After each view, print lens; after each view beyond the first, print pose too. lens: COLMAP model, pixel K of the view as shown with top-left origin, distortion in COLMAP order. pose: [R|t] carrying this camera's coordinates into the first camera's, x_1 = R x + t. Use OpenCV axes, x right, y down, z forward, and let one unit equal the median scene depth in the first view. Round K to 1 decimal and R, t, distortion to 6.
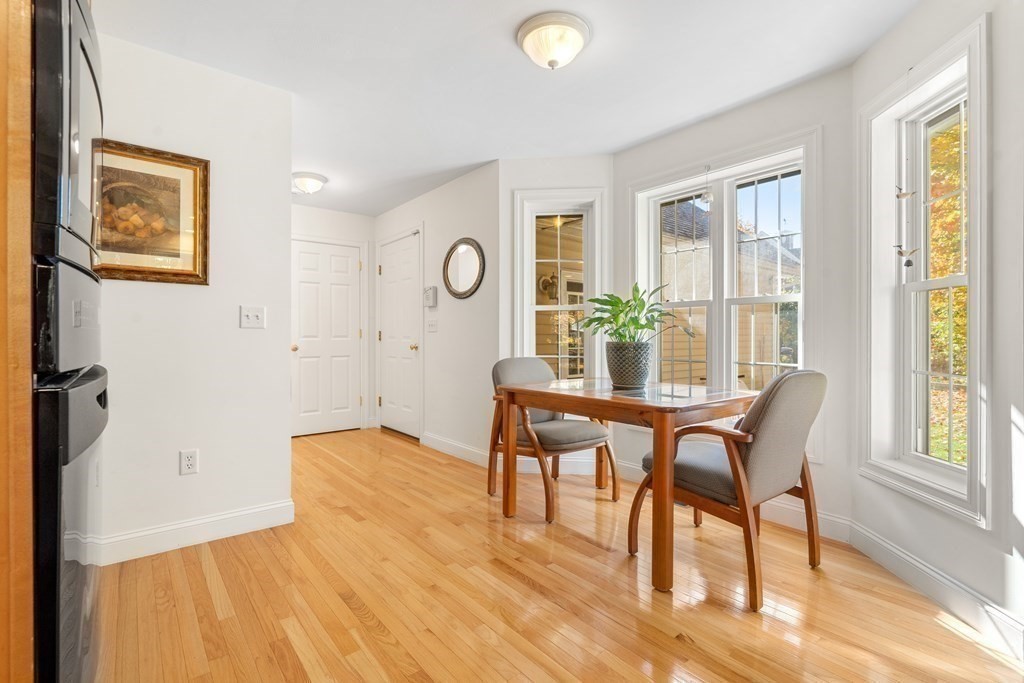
lens RADIAL K [[472.1, 0, 507.4], [0, 472.1, 339.6], [0, 0, 1]] dist [-0.004960, 0.002254]
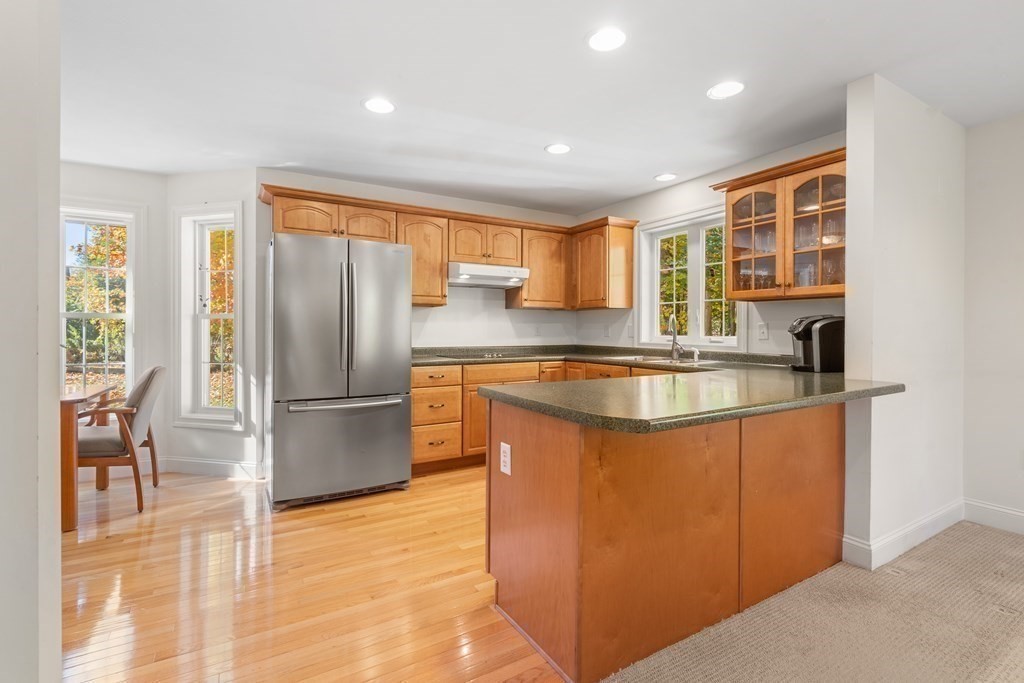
lens RADIAL K [[472.1, 0, 507.6], [0, 472.1, 332.9], [0, 0, 1]] dist [-0.004960, 0.002254]
pose [[0.155296, -0.007879, 0.987837, -0.654447], [0.000204, 0.999968, 0.007944, -0.052714], [-0.987868, -0.001032, 0.155293, -0.389233]]
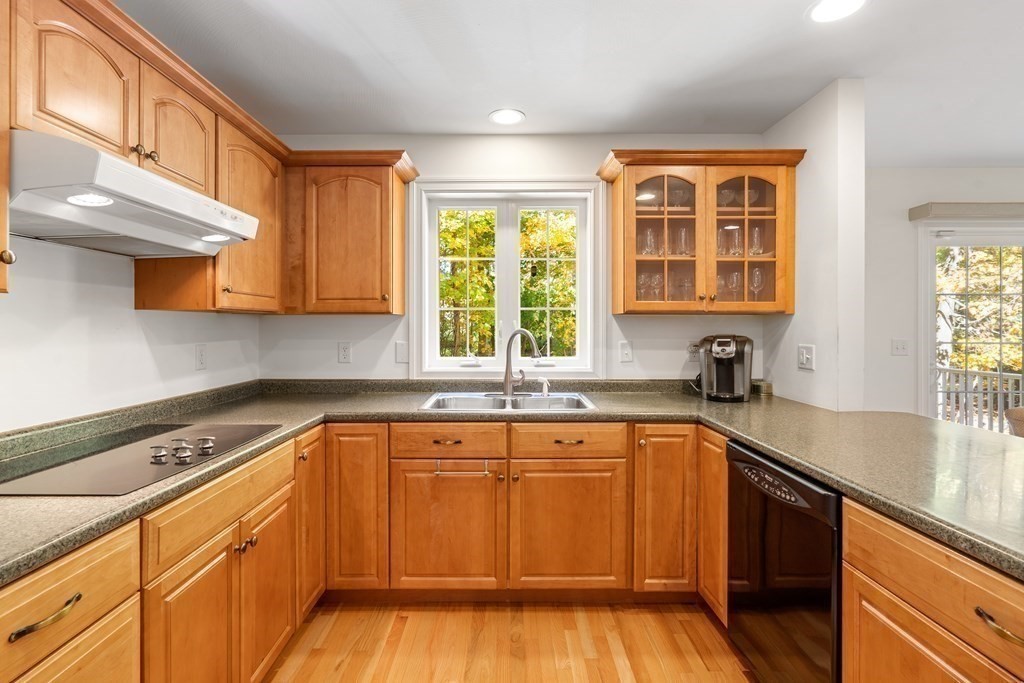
lens RADIAL K [[472.1, 0, 507.0], [0, 472.1, 326.6], [0, 0, 1]] dist [-0.004960, 0.002254]
pose [[-0.772675, 0.000204, 0.634802, 0.316616], [0.002751, 0.999992, 0.003027, -0.107677], [-0.634796, 0.004086, -0.772669, 0.114704]]
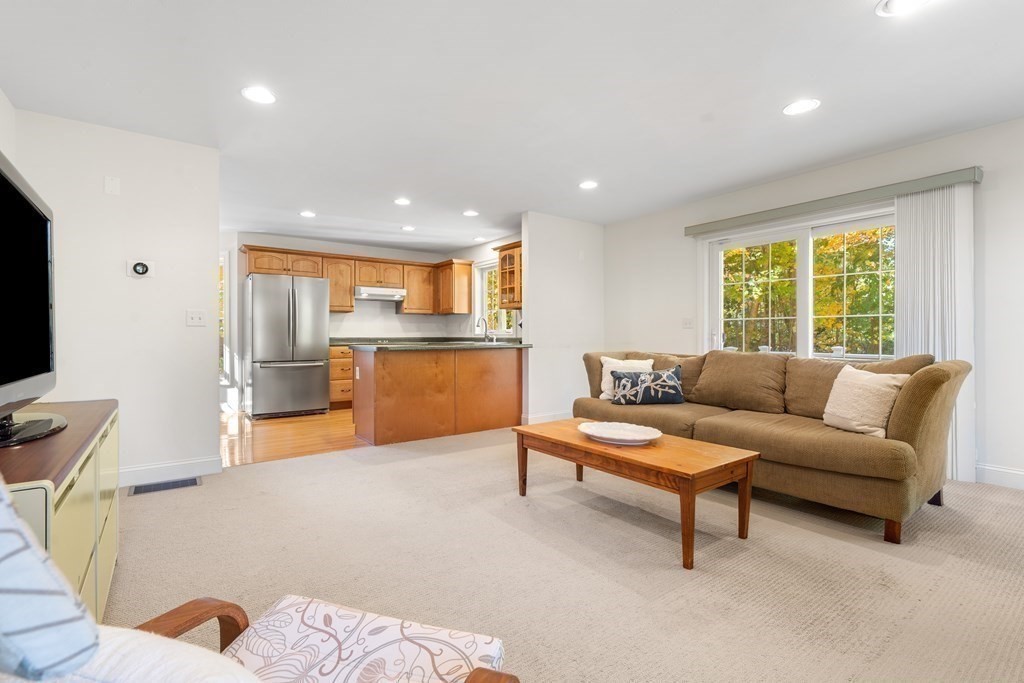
lens RADIAL K [[472.1, 0, 502.0], [0, 472.1, 338.5], [0, 0, 1]] dist [-0.004960, 0.002254]
pose [[0.069490, -0.005202, 0.997569, -1.745681], [0.004358, 0.999978, 0.004911, 0.009978], [-0.997573, 0.004006, 0.069511, -0.974495]]
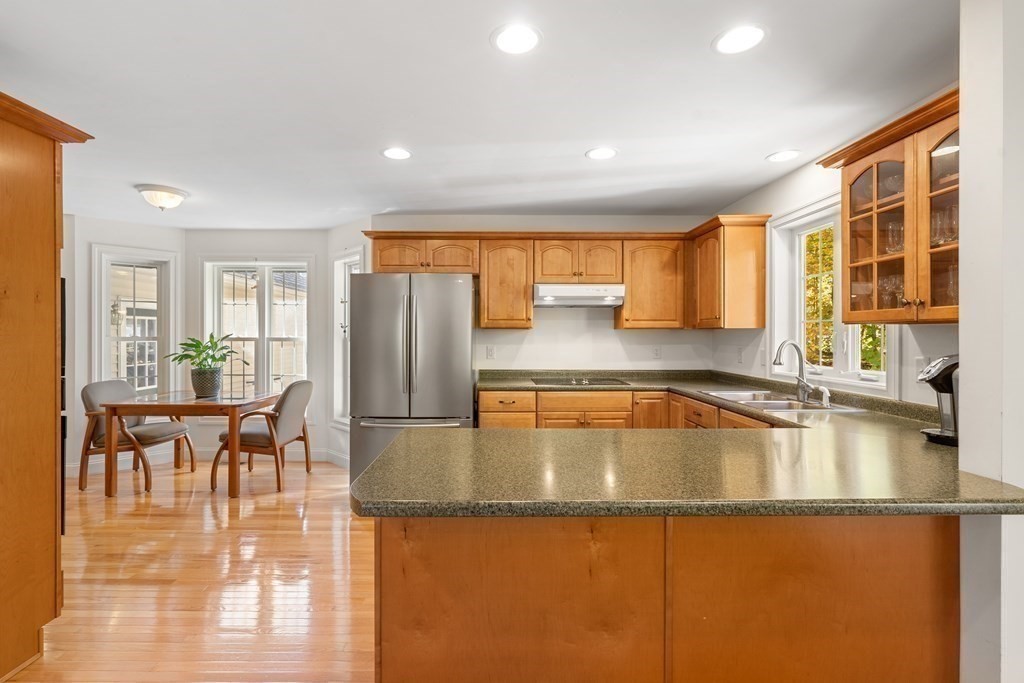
lens RADIAL K [[472.1, 0, 494.7], [0, 472.1, 336.0], [0, 0, 1]] dist [-0.004960, 0.002254]
pose [[0.634206, -0.001982, 0.773161, -0.388351], [0.001518, 0.999998, 0.001318, -0.112037], [-0.773162, 0.000338, 0.634208, -0.844426]]
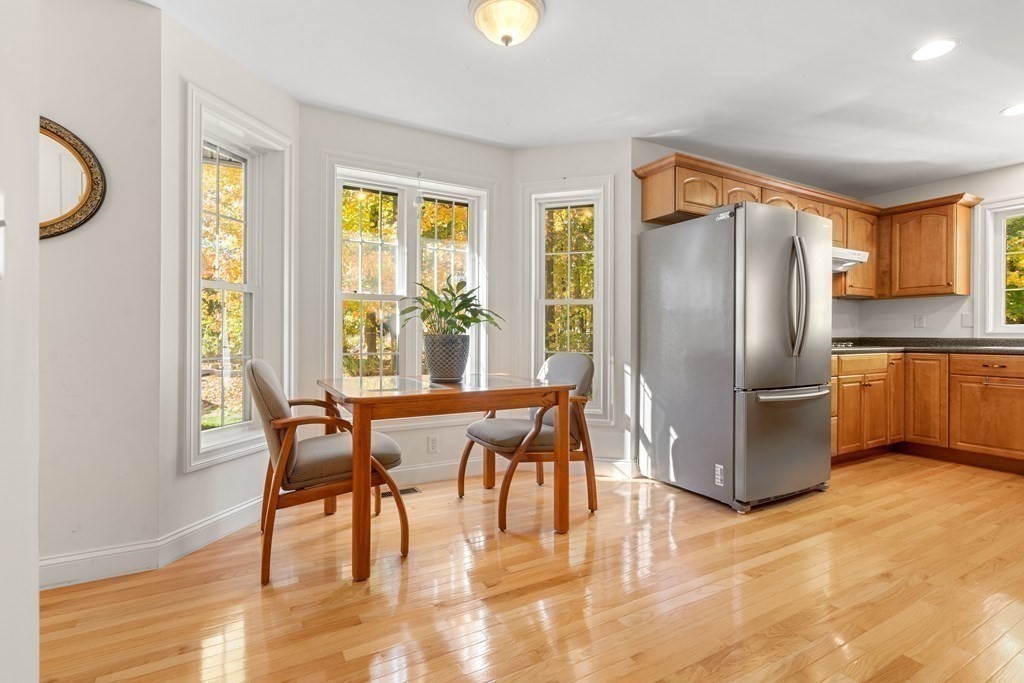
lens RADIAL K [[472.1, 0, 503.4], [0, 472.1, 336.2], [0, 0, 1]] dist [-0.004960, 0.002254]
pose [[0.184287, -0.002427, 0.982869, -0.712601], [-0.000274, 0.999997, 0.002521, 0.006640], [-0.982872, -0.000734, 0.184286, 0.711220]]
